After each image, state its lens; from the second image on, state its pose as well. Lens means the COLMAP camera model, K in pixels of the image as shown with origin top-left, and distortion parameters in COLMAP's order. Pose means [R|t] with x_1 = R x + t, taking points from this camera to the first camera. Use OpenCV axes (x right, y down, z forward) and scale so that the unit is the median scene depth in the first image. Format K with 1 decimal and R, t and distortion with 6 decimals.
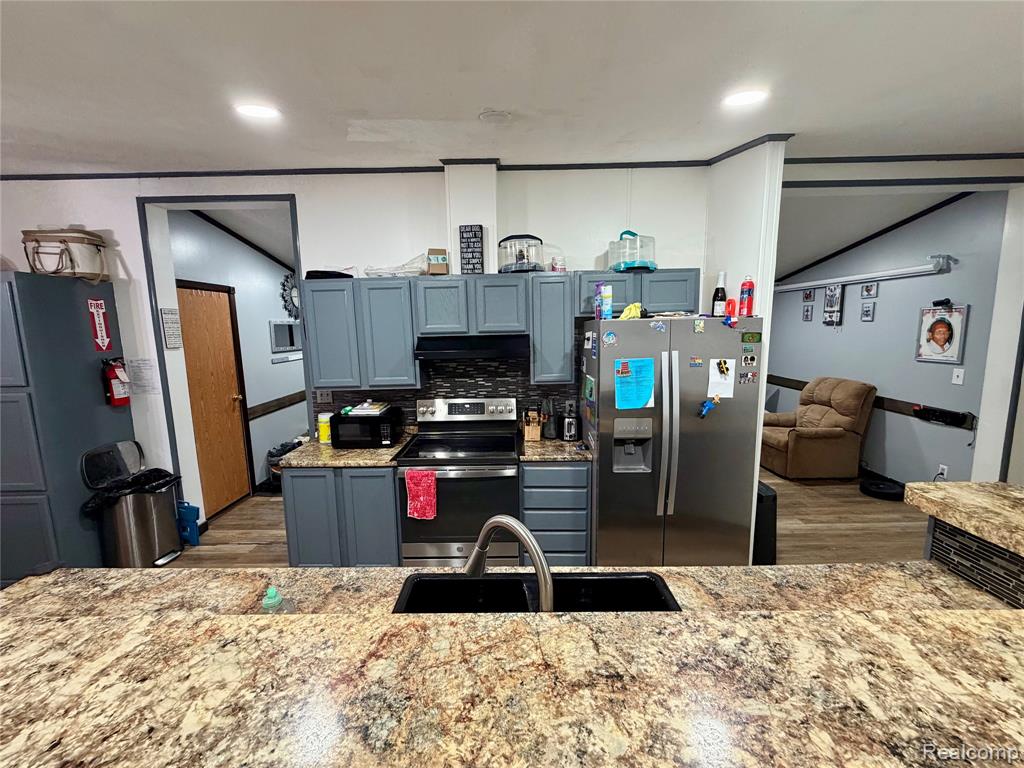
lens RADIAL K [[406.2, 0, 507.4], [0, 406.2, 384.7], [0, 0, 1]] dist [-0.000109, -0.000223]
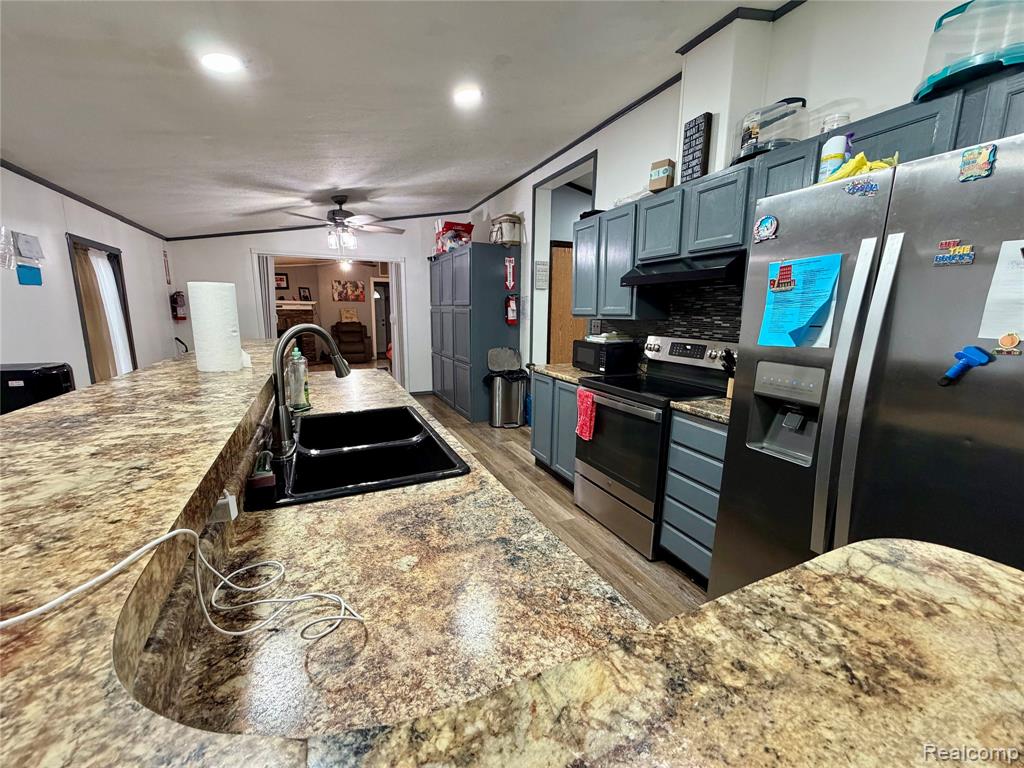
lens RADIAL K [[406.2, 0, 508.8], [0, 406.2, 382.1], [0, 0, 1]] dist [-0.000109, -0.000223]
pose [[0.433932, 0.180307, -0.882719, 0.543549], [-0.144297, 0.981030, 0.129454, 0.074691], [0.889315, 0.071200, 0.451718, 0.319517]]
